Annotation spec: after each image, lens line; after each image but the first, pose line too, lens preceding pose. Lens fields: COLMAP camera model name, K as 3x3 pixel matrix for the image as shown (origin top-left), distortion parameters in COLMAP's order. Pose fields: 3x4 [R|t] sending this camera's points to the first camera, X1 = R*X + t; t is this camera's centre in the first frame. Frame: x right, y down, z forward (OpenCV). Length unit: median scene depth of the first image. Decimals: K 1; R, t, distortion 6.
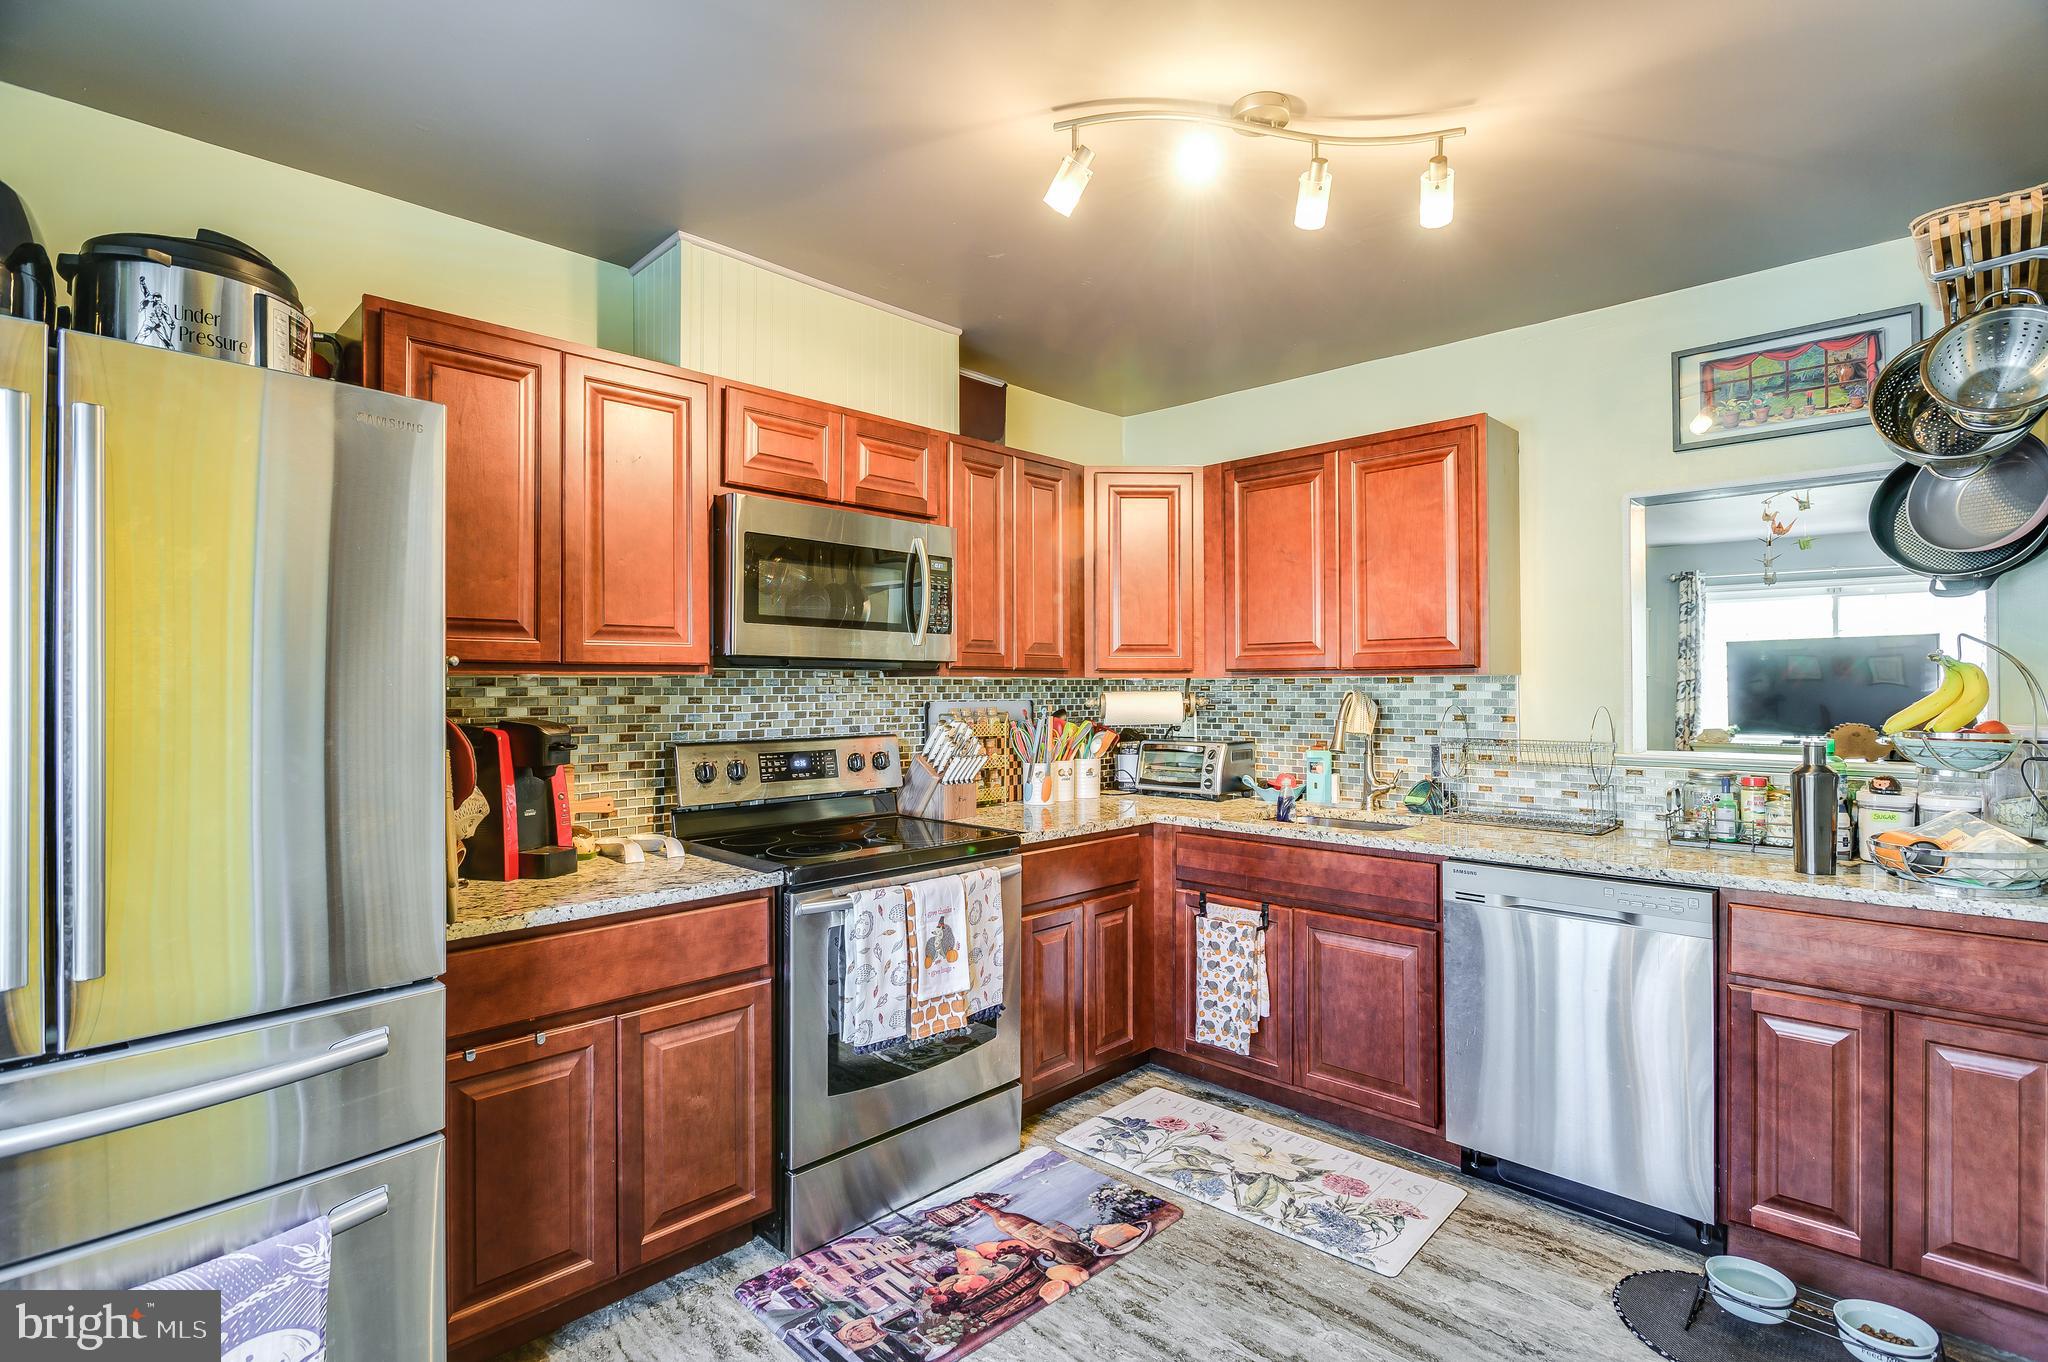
lens RADIAL K [[962.6, 0, 1037.0], [0, 962.6, 682.0], [0, 0, 1]] dist [-0.010591, 0.001171]
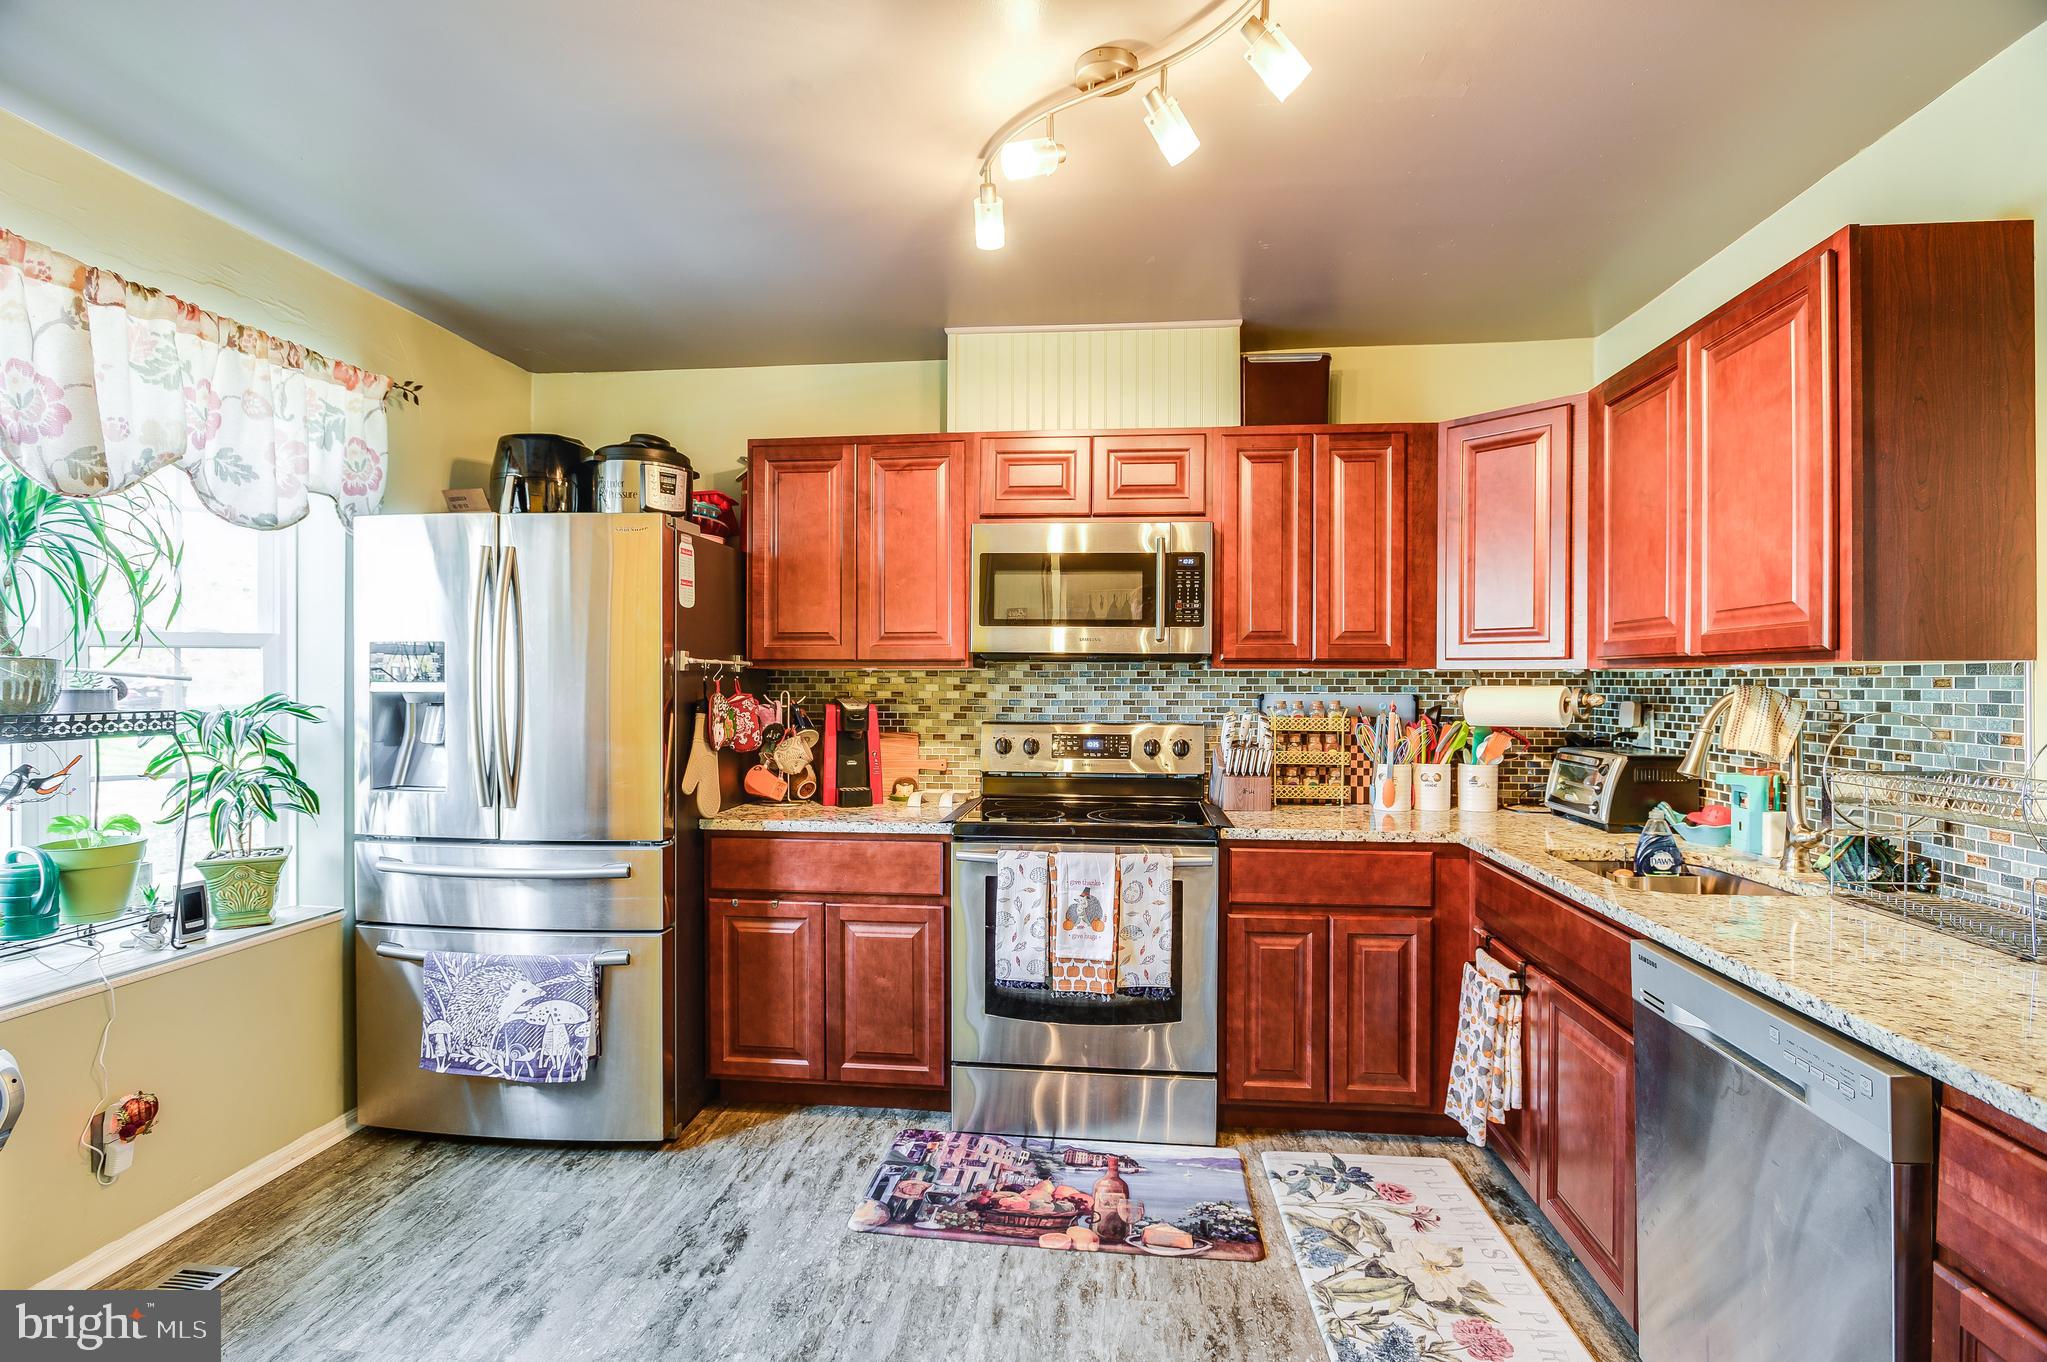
lens RADIAL K [[962.1, 0, 1040.3], [0, 962.1, 683.4], [0, 0, 1]] dist [-0.010591, 0.001171]
pose [[0.629019, 0.007821, -0.777351, 0.716384], [-0.000150, 0.999951, 0.009939, 0.000324], [0.777390, -0.006135, 0.628989, 0.270274]]
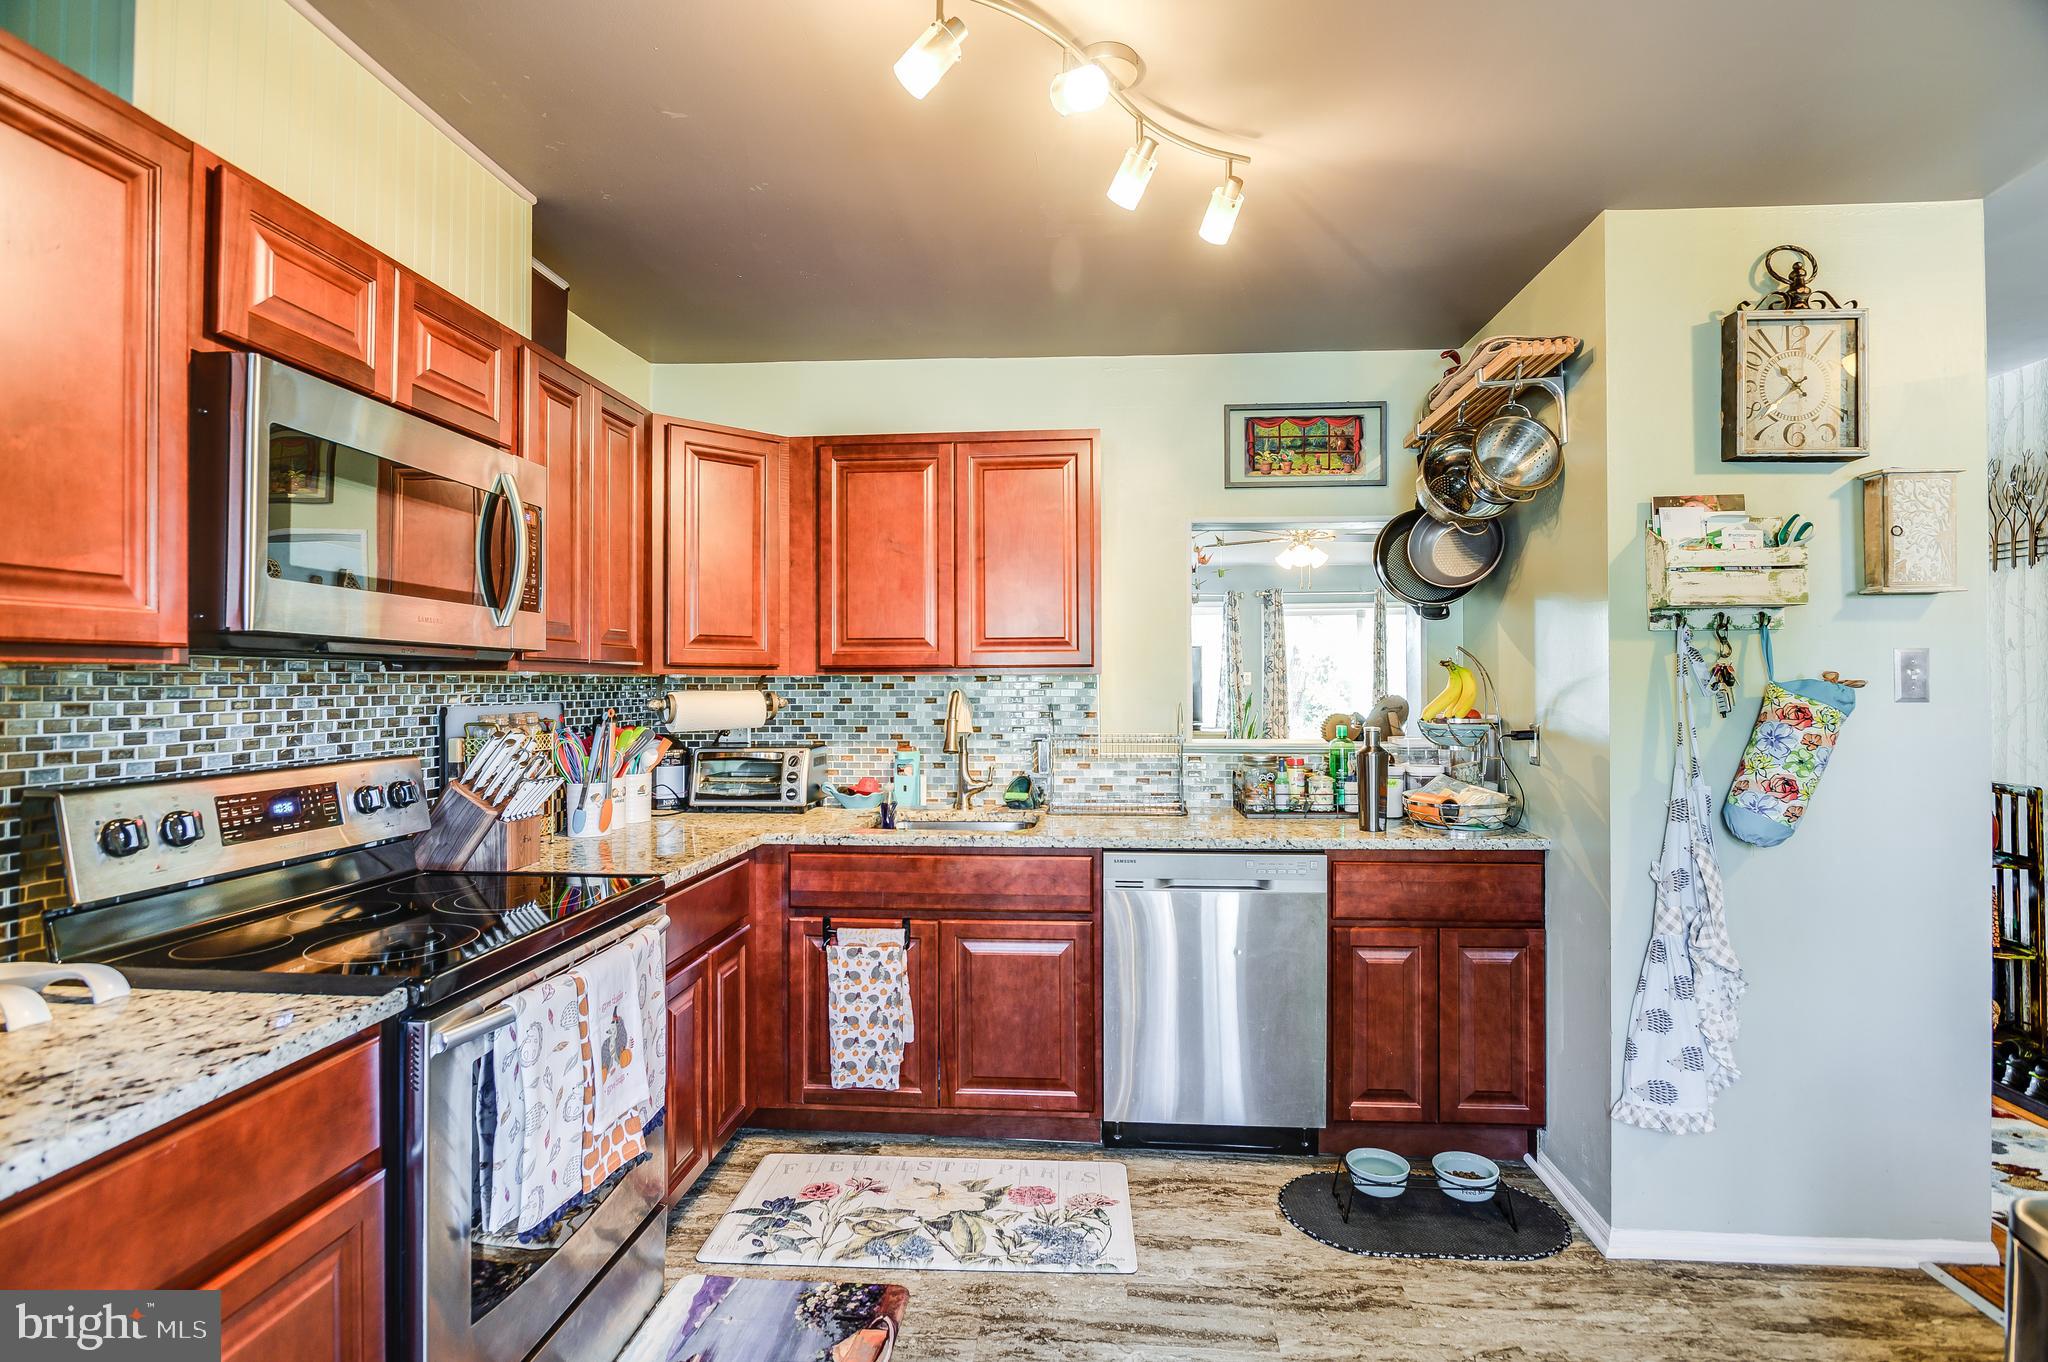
lens RADIAL K [[962.6, 0, 1034.9], [0, 962.6, 674.4], [0, 0, 1]] dist [-0.010591, 0.001171]
pose [[0.775884, 0.006620, 0.630841, -0.307885], [-0.002875, 0.999972, -0.006958, 0.000785], [-0.630869, 0.003585, 0.775881, 0.248895]]
